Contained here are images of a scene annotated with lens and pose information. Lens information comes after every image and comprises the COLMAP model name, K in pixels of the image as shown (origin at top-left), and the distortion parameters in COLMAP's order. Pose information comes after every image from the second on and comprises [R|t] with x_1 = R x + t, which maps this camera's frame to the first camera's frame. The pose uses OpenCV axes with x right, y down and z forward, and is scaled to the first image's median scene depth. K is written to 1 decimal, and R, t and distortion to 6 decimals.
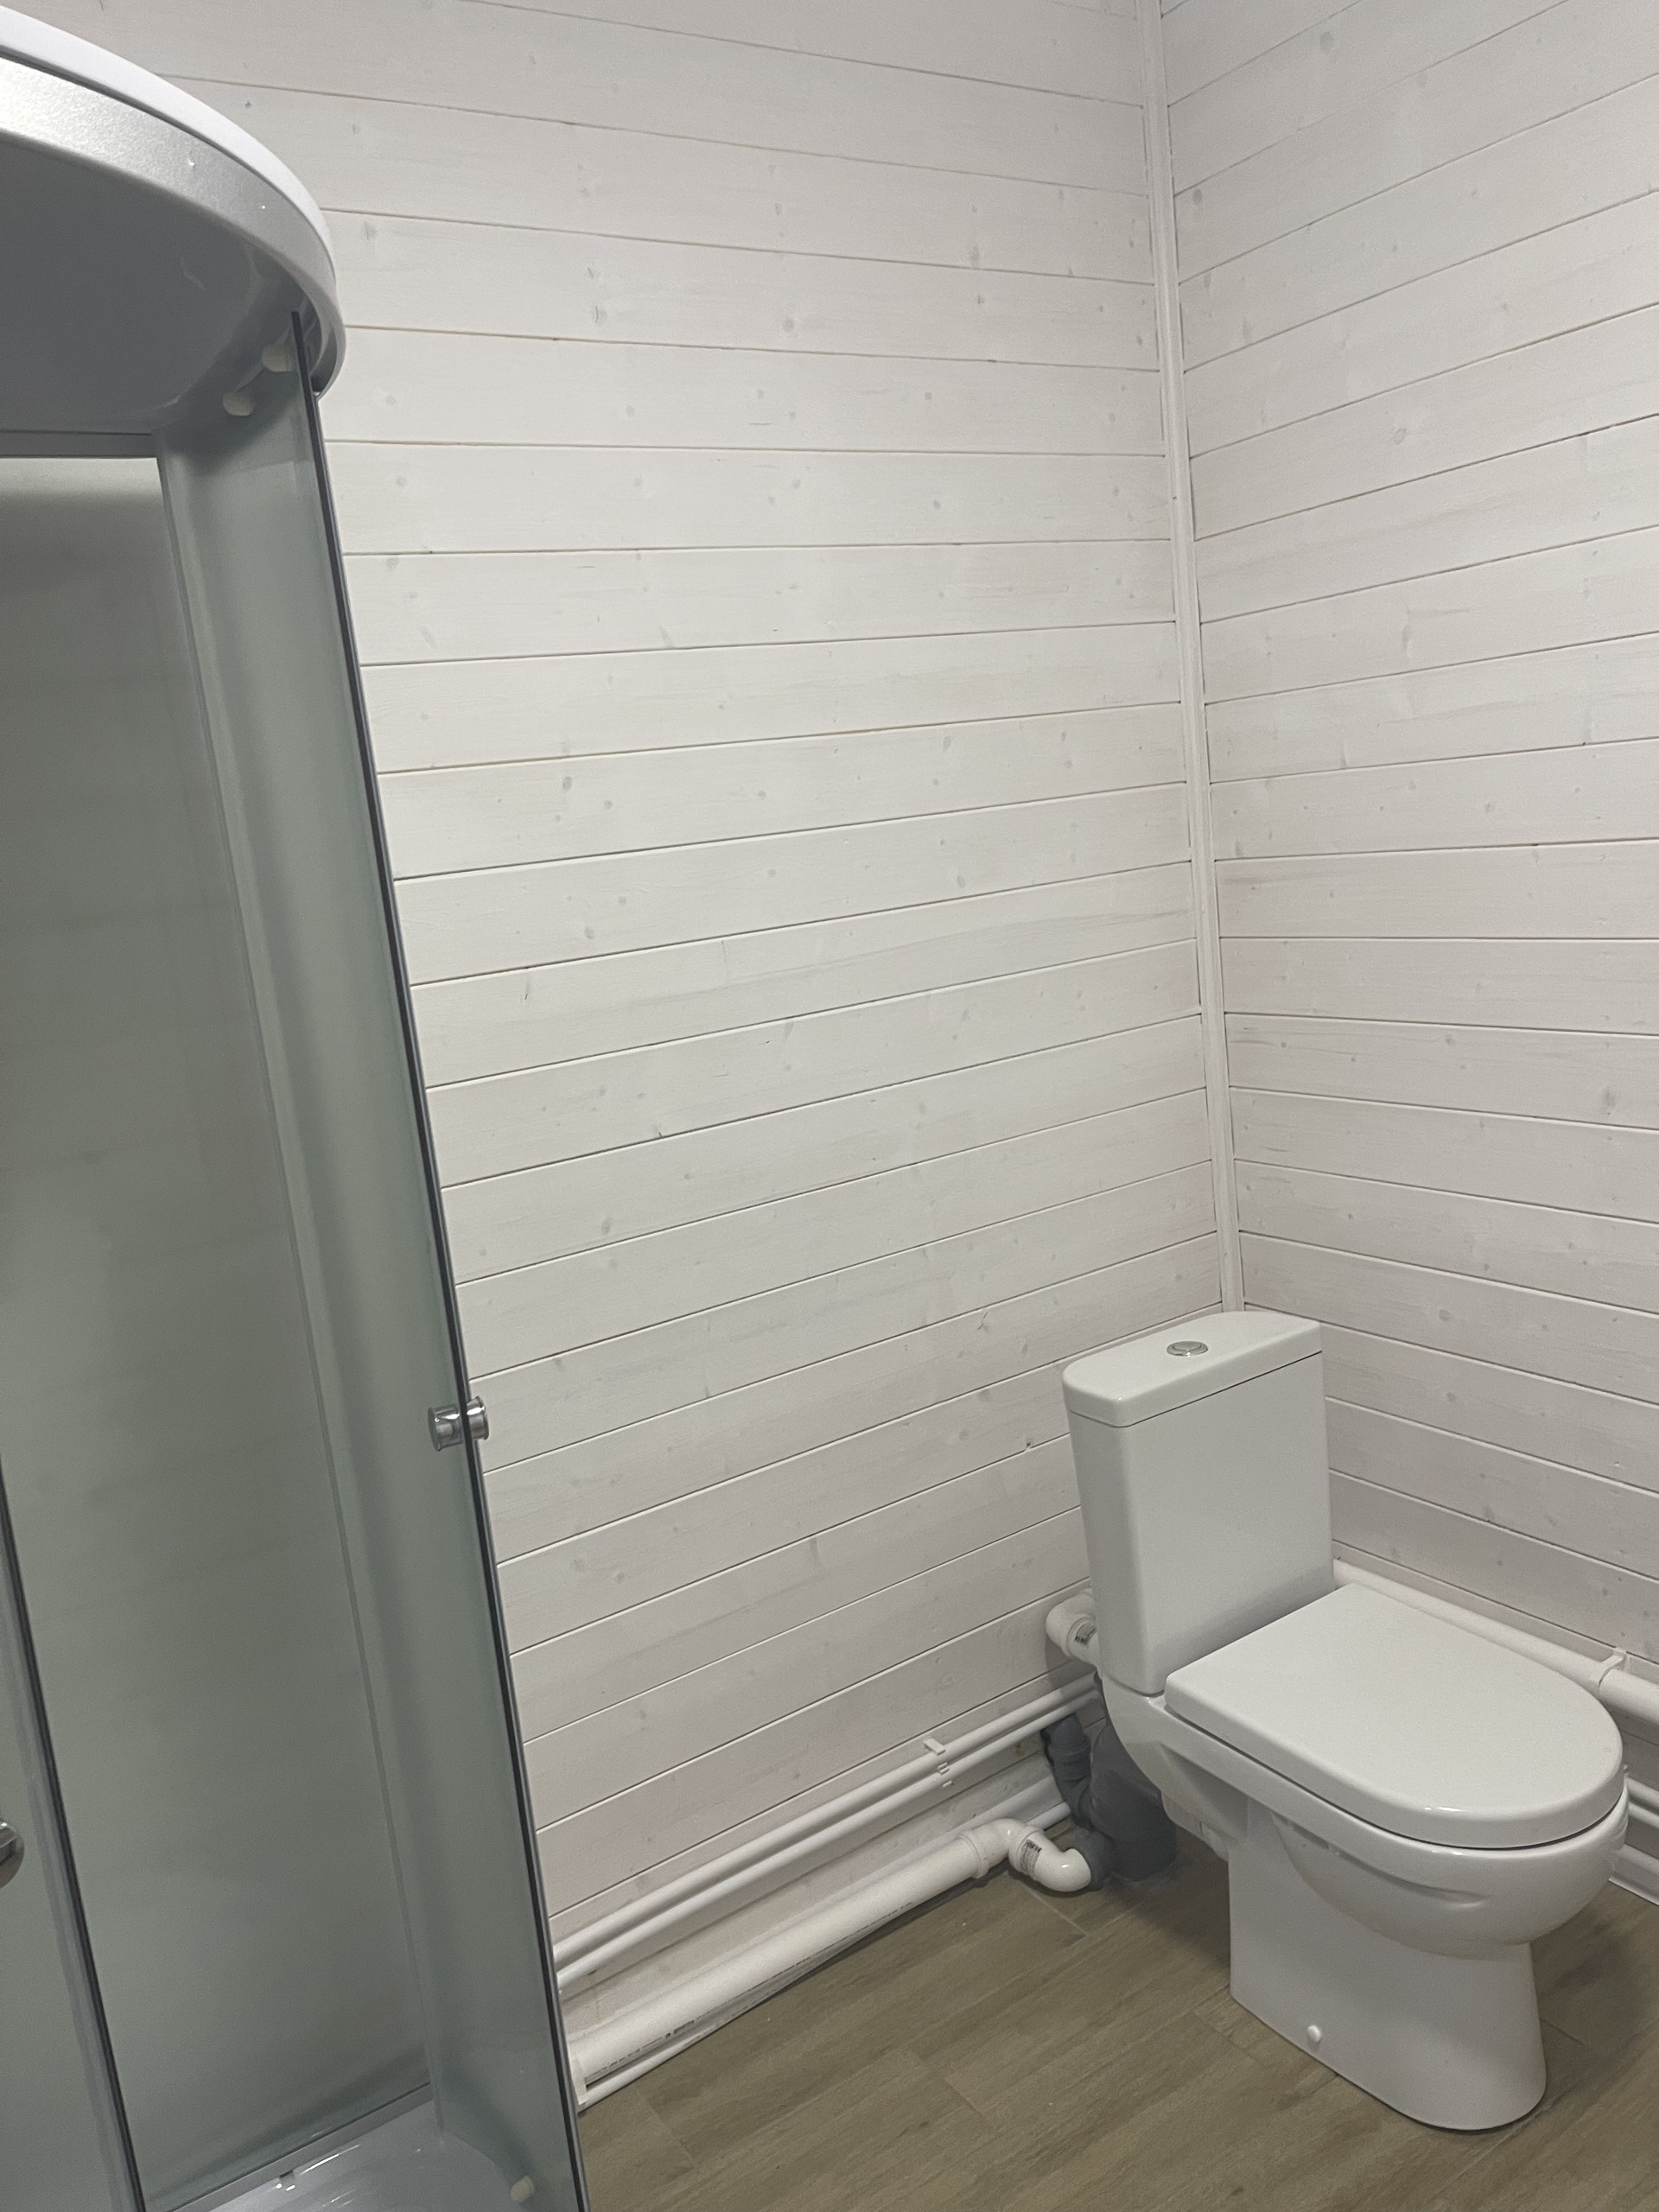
lens RADIAL K [[1654.5, 0, 829.5], [0, 1654.5, 1106.0], [0, 0, 1]] dist [0.073778, -0.096008]
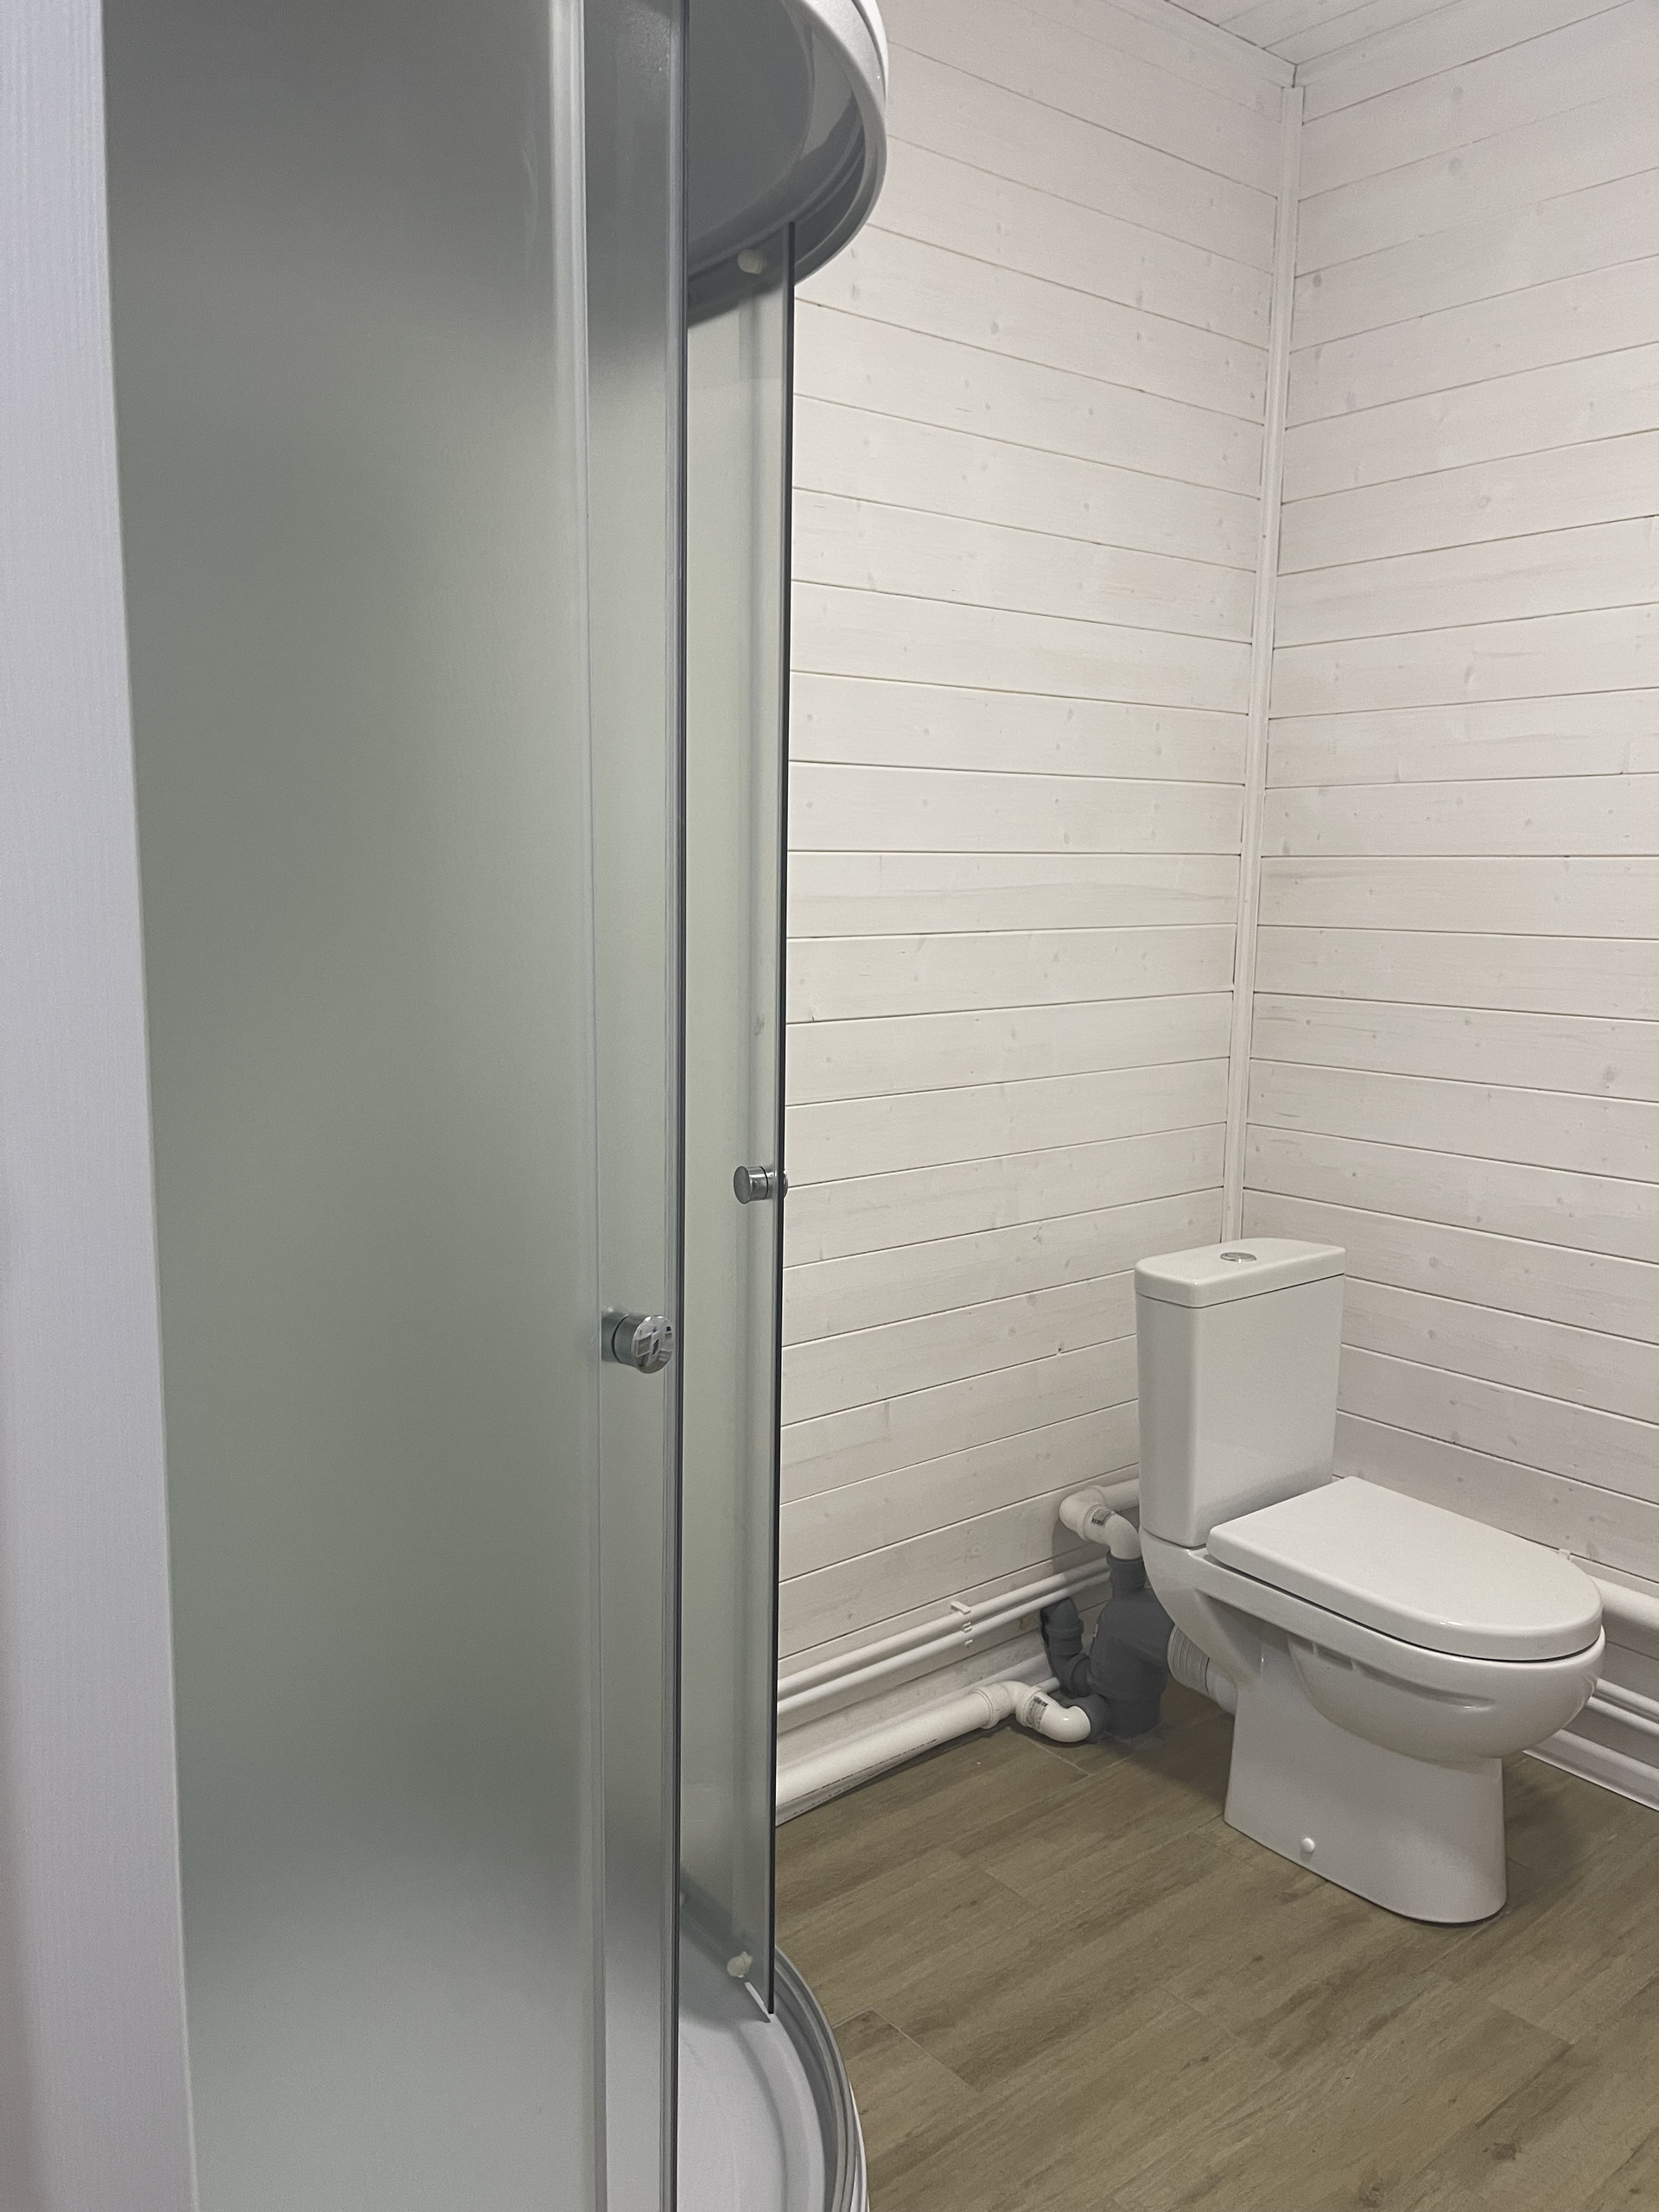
lens RADIAL K [[1639.1, 0, 837.4], [0, 1639.1, 1115.7], [0, 0, 1]] dist [0.061465, -0.078012]
pose [[0.988644, 0.103129, 0.109304, -0.181435], [-0.100254, 0.994463, -0.031495, 0.105430], [-0.111946, 0.020179, 0.993509, -0.094596]]
